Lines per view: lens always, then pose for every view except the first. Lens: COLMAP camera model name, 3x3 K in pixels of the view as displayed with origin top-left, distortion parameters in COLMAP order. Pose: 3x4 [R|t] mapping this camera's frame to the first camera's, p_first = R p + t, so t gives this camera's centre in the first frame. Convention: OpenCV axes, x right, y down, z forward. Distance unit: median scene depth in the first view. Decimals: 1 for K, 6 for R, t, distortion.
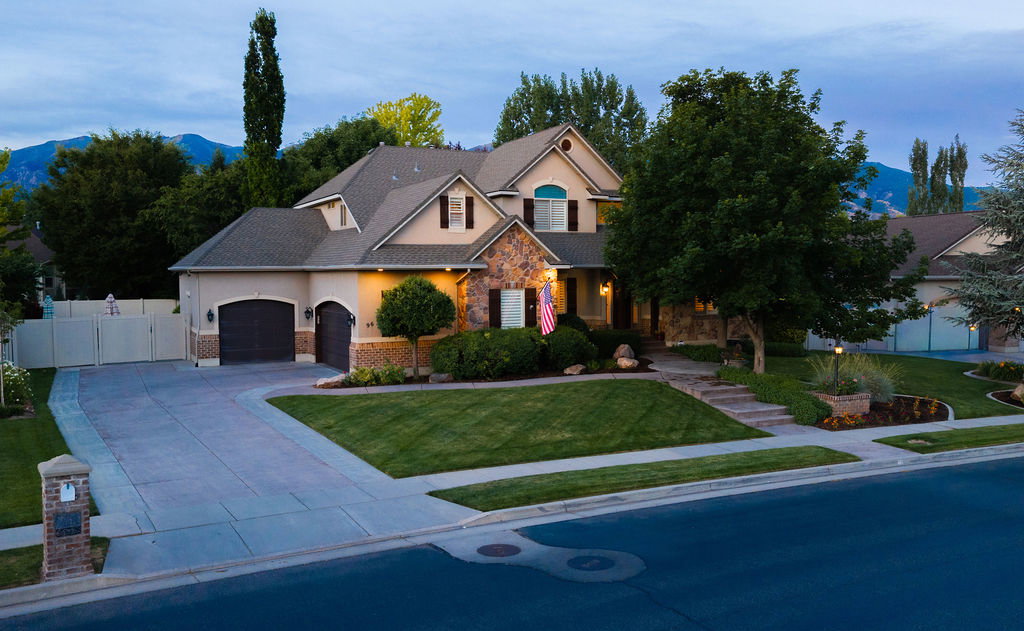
lens RADIAL K [[890.8, 0, 512.7], [0, 890.8, 318.2], [0, 0, 1]] dist [0.027304, -0.015754]
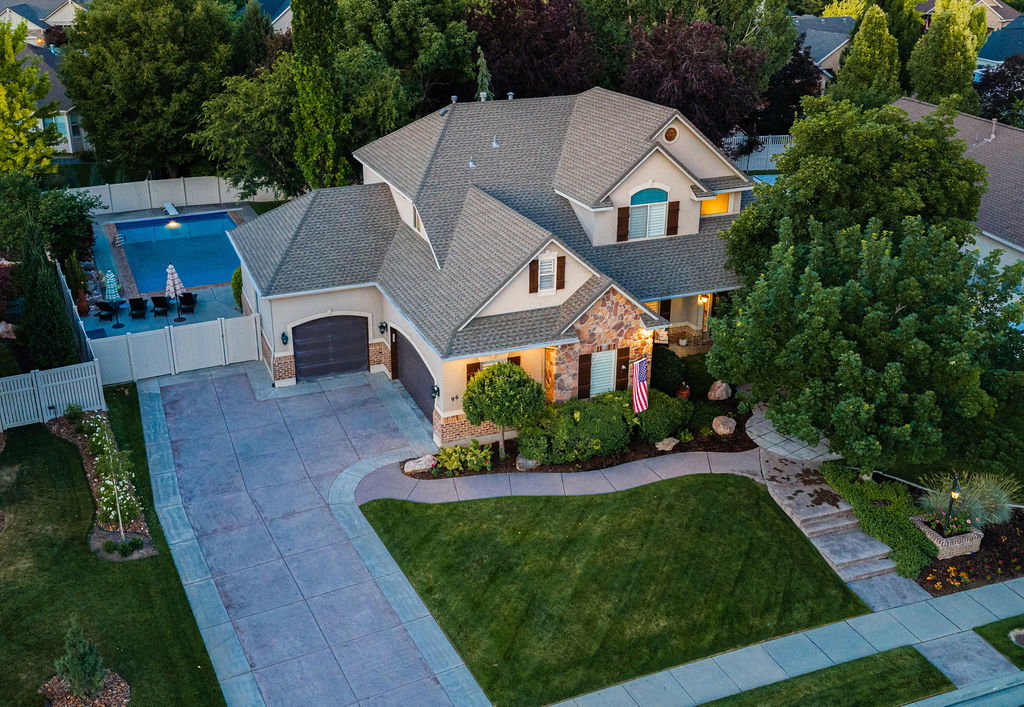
lens RADIAL K [[1039.8, 0, 454.2], [0, 1039.8, 321.5], [0, 0, 1]] dist [0.030069, 0.000000]
pose [[0.994179, 0.034159, -0.102178, -0.042322], [-0.000426, 0.949644, 0.313331, -0.370229], [0.107736, -0.311464, 0.944131, -0.033967]]
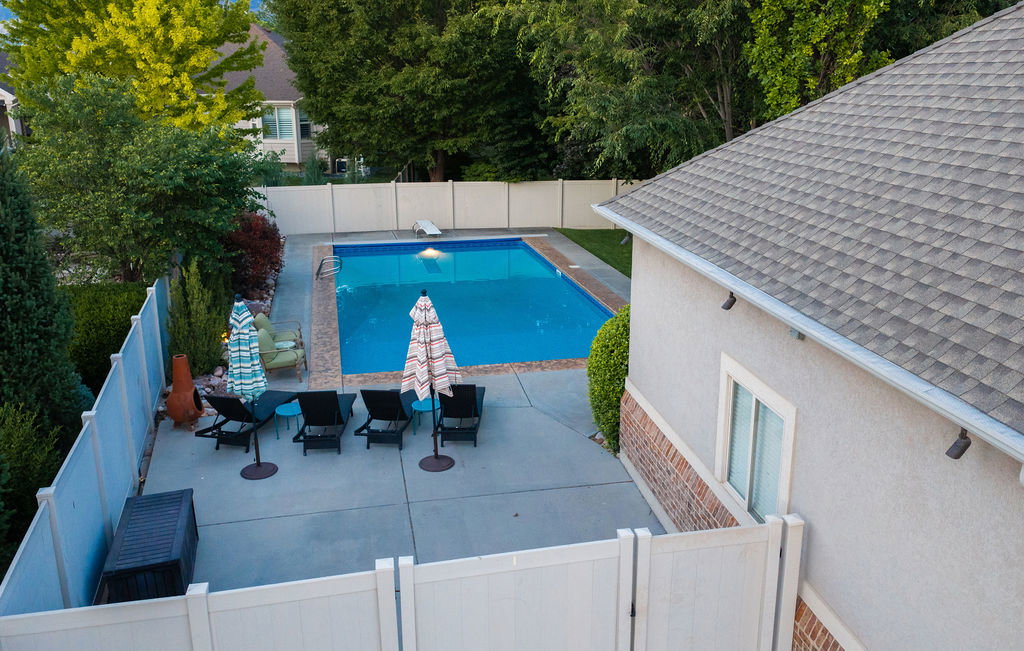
lens RADIAL K [[863.5, 0, 513.8], [0, 863.5, 324.0], [0, 0, 1]] dist [0.007941, 0.000469]
pose [[0.962403, 0.079656, -0.259683, -0.399804], [-0.017647, 0.972350, 0.232861, -0.103029], [0.271051, -0.219523, 0.937198, 0.850661]]
